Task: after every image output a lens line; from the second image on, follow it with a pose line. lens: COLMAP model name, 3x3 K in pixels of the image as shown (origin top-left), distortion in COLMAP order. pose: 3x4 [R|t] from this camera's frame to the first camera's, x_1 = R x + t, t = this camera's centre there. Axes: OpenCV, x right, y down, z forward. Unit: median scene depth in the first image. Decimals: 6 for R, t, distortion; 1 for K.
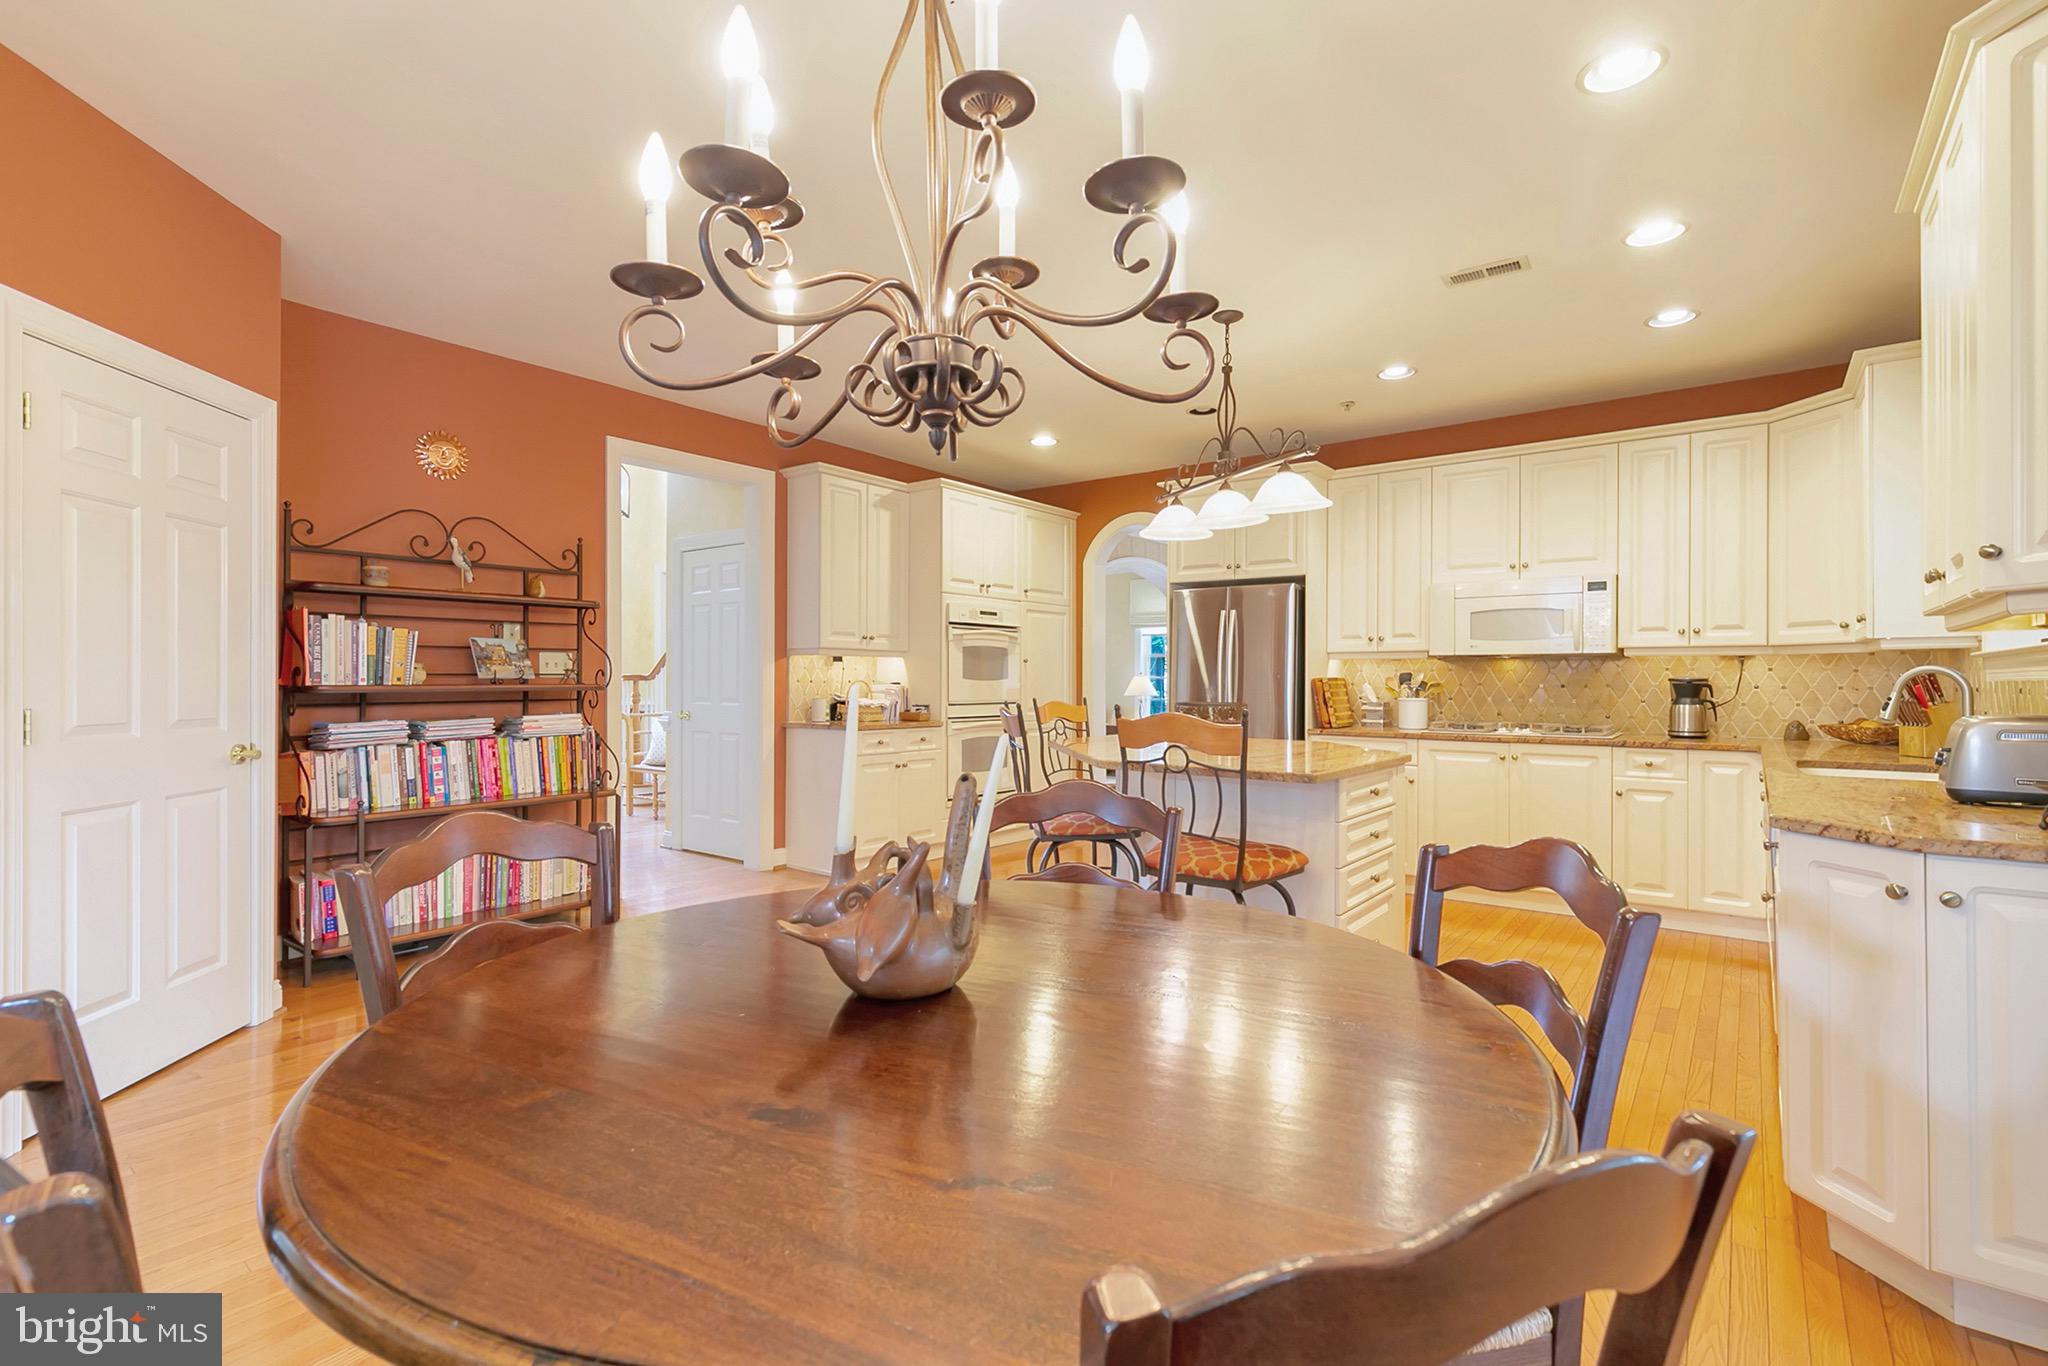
lens RADIAL K [[927.6, 0, 1024.0], [0, 927.6, 683.0], [0, 0, 1]] dist [0.014297, -0.000163]
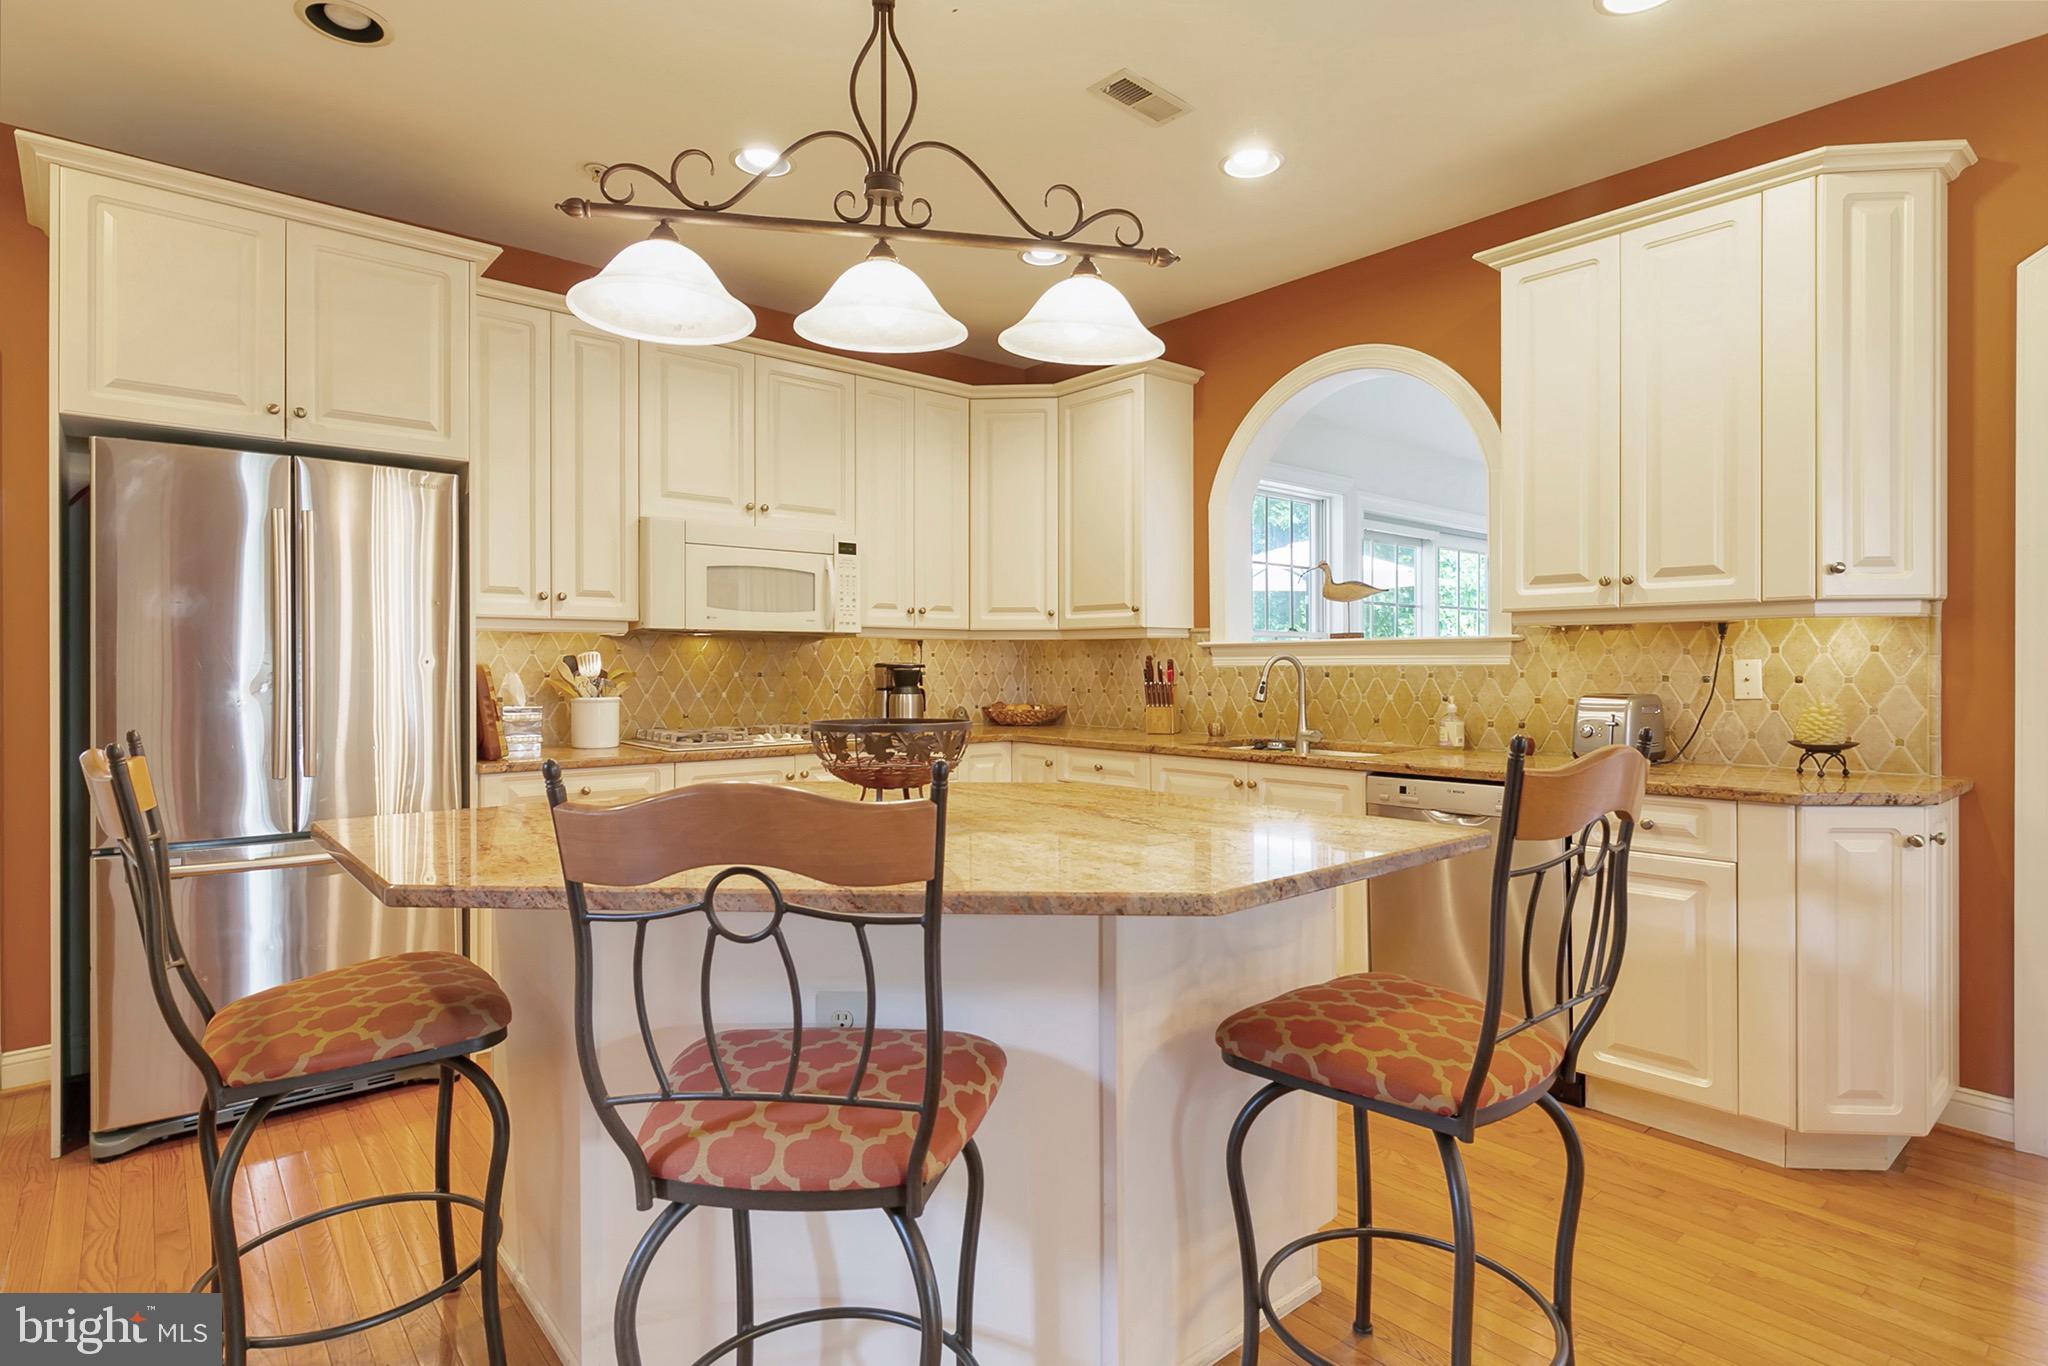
lens RADIAL K [[1041.6, 0, 1027.9], [0, 1041.6, 670.3], [0, 0, 1]] dist [-0.000717, -0.000327]
pose [[0.194829, -0.008444, 0.980801, -0.233716], [0.005546, 0.999956, 0.007507, -0.006247], [-0.980822, 0.003977, 0.194867, 0.700776]]
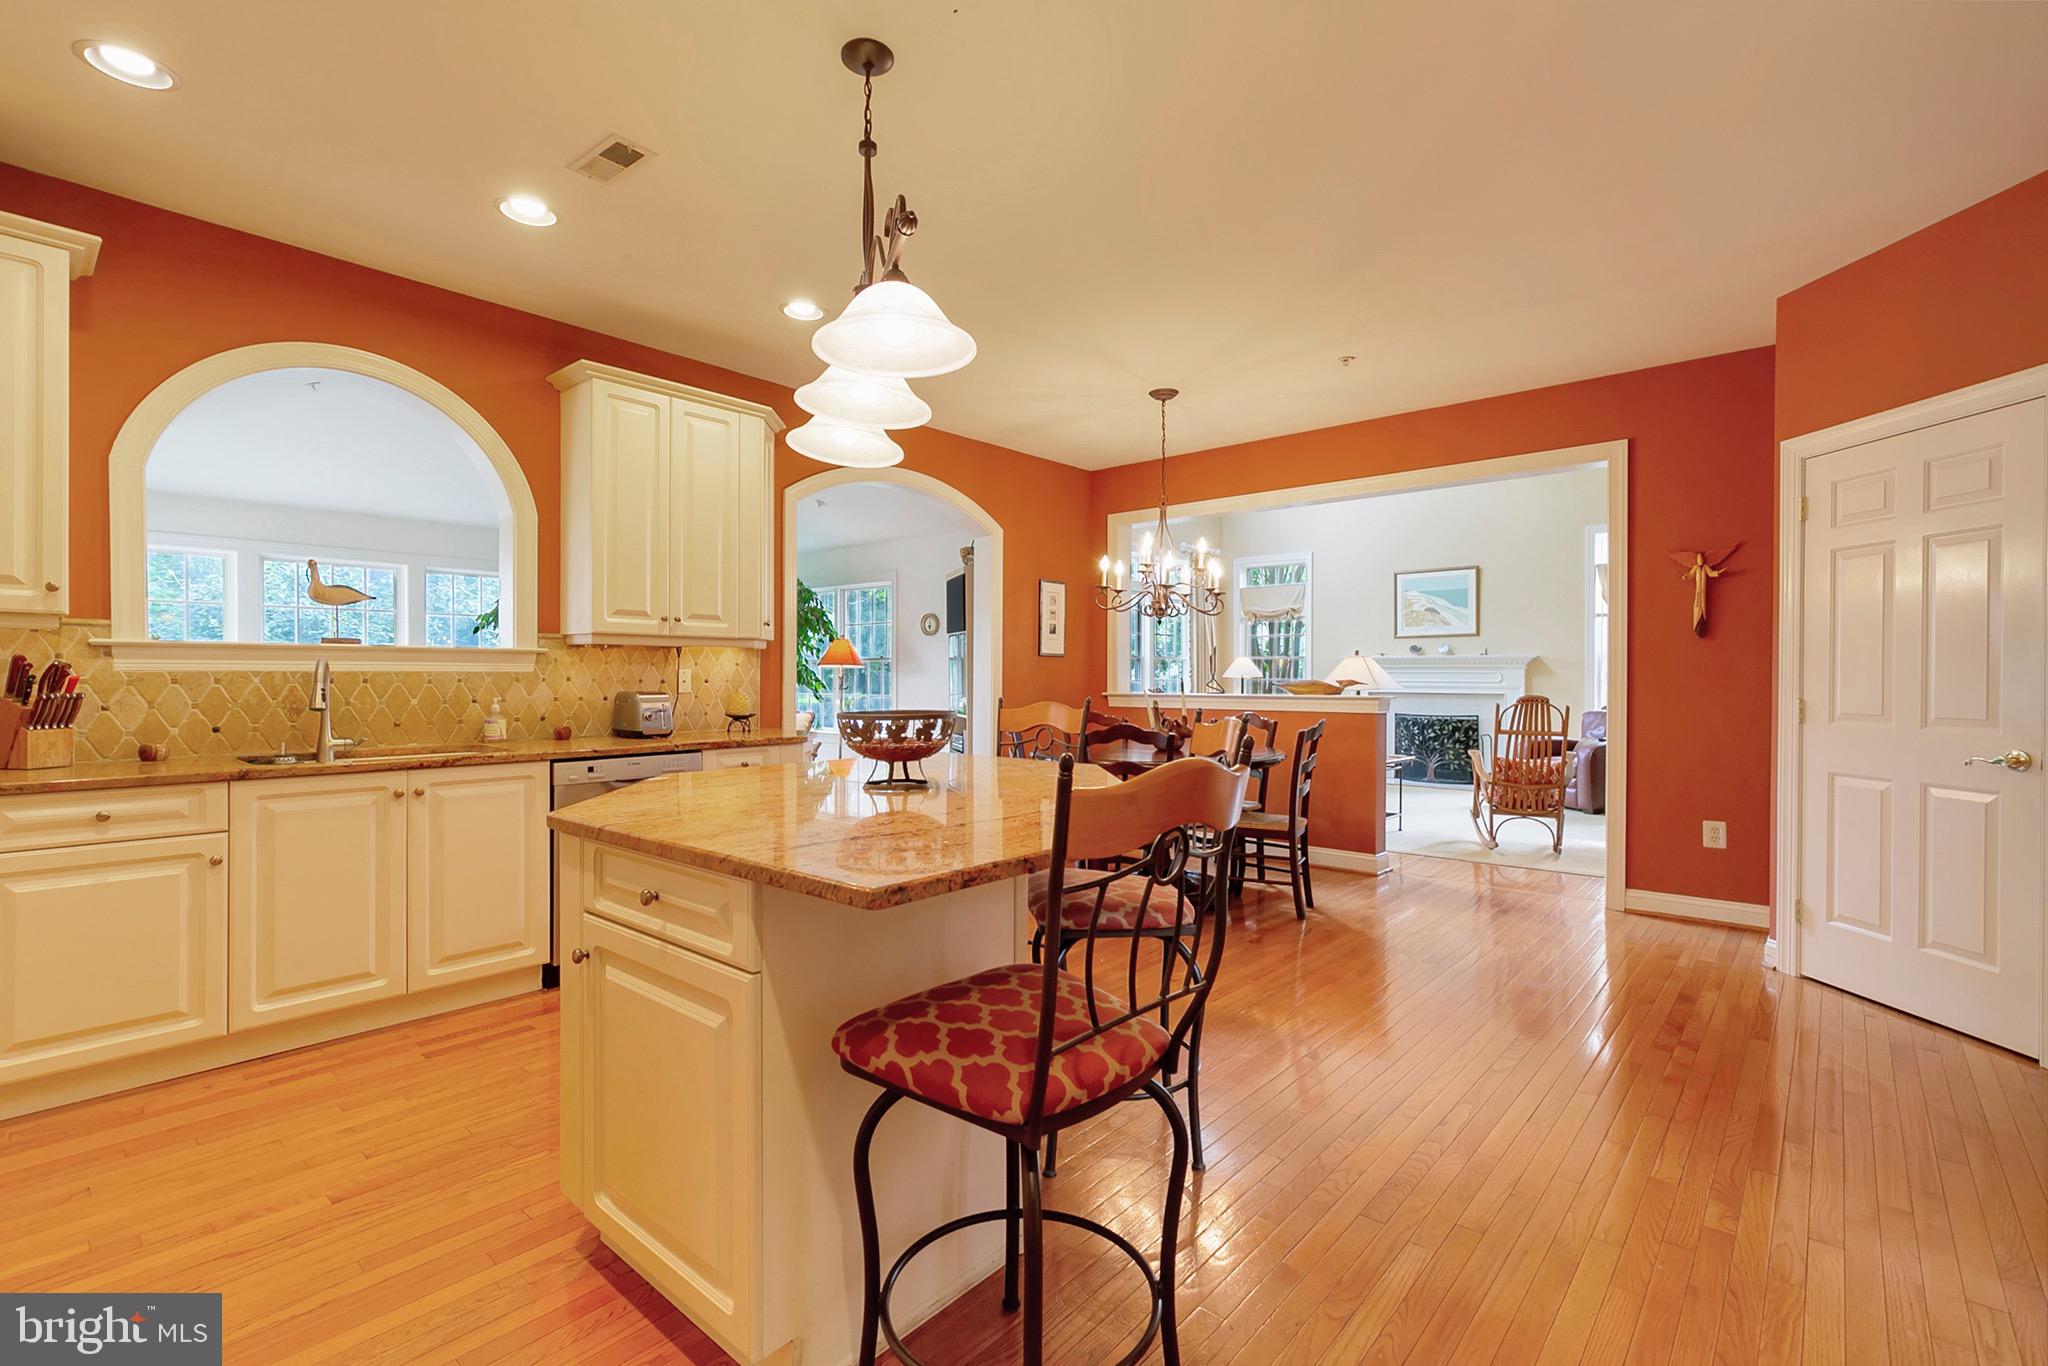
lens RADIAL K [[927.6, 0, 1024.0], [0, 927.6, 683.0], [0, 0, 1]] dist [0.014297, -0.000163]
pose [[-0.998440, -0.007046, 0.055387, 0.067984], [-0.006320, 0.999892, 0.013275, -0.006482], [-0.055475, 0.012904, -0.998377, 1.329222]]
